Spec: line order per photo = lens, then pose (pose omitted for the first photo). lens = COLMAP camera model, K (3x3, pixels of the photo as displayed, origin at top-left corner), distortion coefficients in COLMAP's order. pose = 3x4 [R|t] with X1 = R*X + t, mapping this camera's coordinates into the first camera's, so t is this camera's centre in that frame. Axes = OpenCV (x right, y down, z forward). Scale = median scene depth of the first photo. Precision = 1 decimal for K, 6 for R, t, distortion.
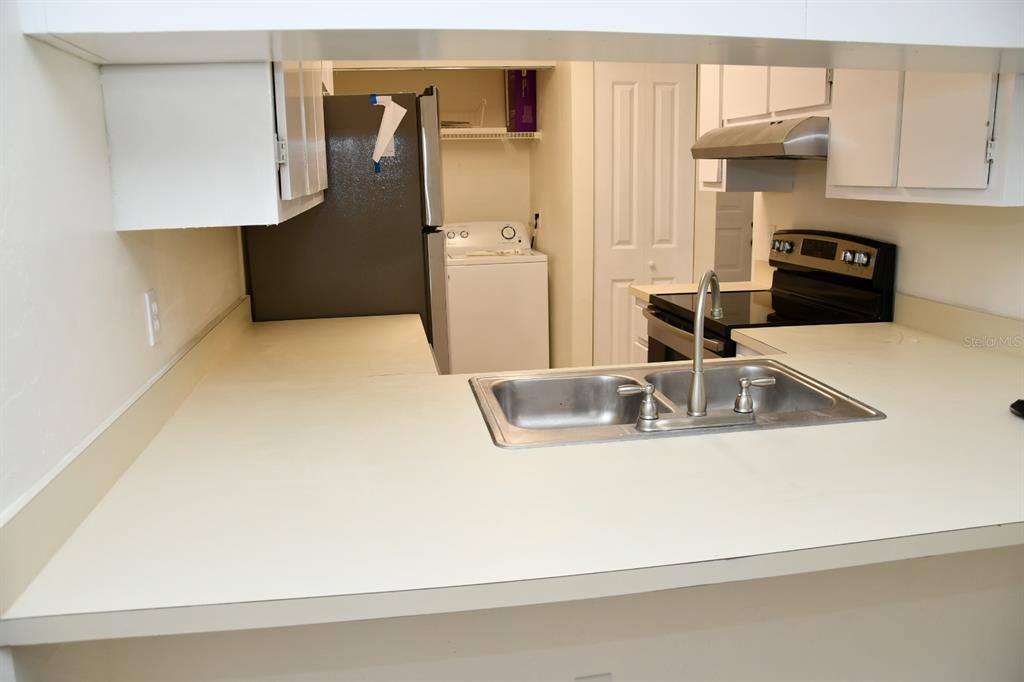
lens RADIAL K [[805.8, 0, 511.7], [0, 805.8, 339.6], [0, 0, 1]] dist [-0.128656, 0.079323]
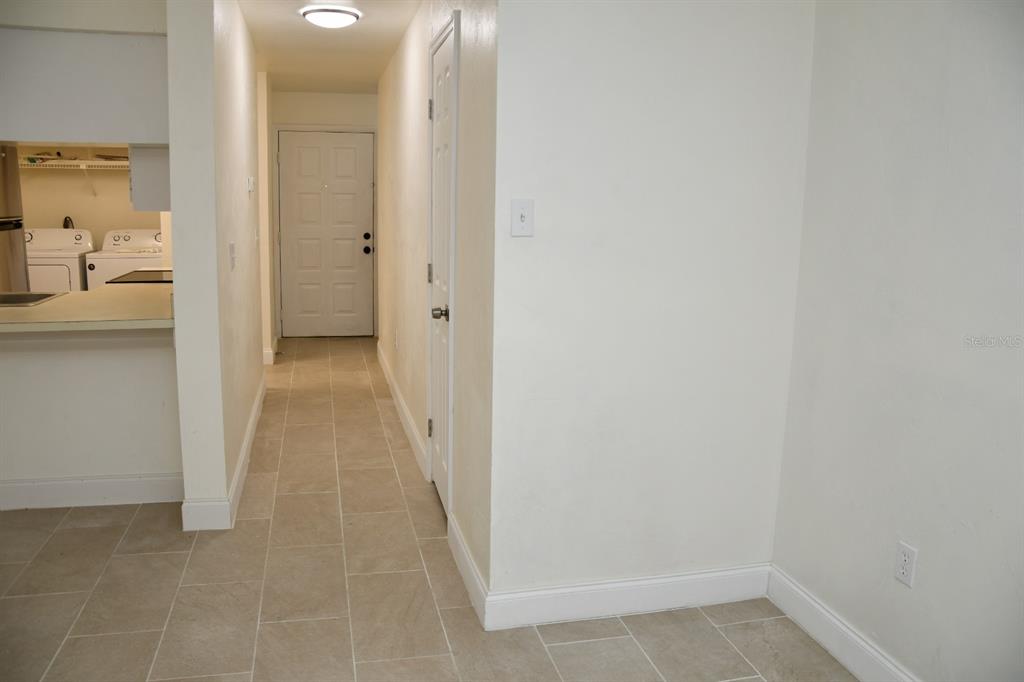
lens RADIAL K [[805.8, 0, 519.8], [0, 805.8, 338.0], [0, 0, 1]] dist [-0.128656, 0.079323]
pose [[0.995783, 0.028003, 0.087367, 0.511343], [-0.025414, 0.999208, -0.030612, 0.066745], [-0.088155, 0.028262, 0.995706, -0.403628]]
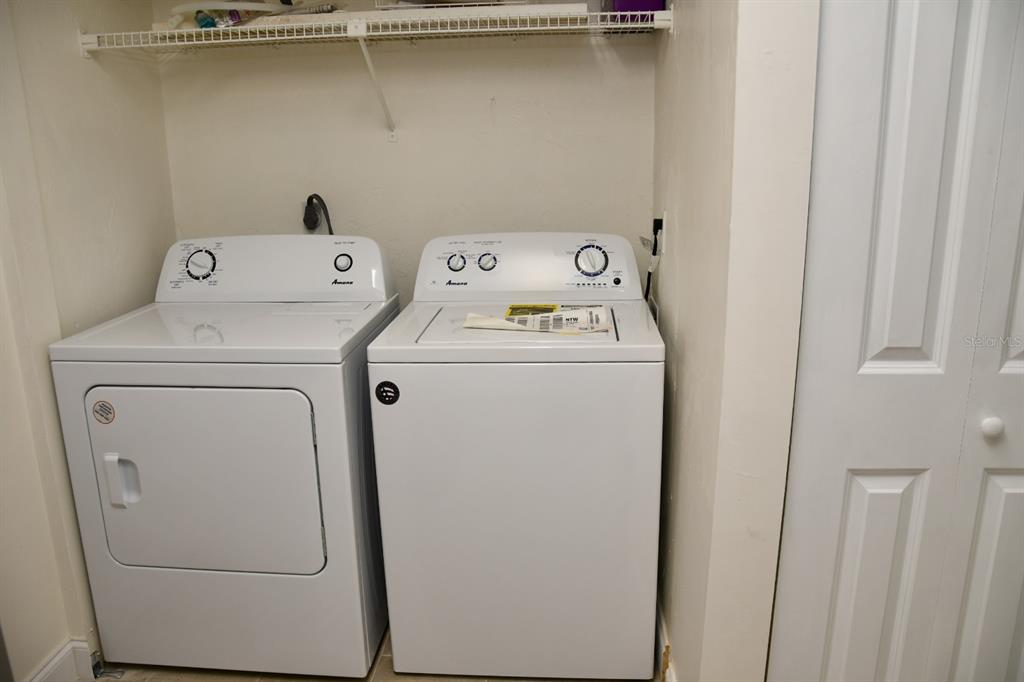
lens RADIAL K [[805.8, 0, 513.8], [0, 805.8, 350.9], [0, 0, 1]] dist [-0.128656, 0.079323]
pose [[0.972228, 0.063701, -0.225199, 0.056366], [-0.049596, 0.996469, 0.067751, -0.115142], [0.228720, -0.054701, 0.971954, 0.590535]]
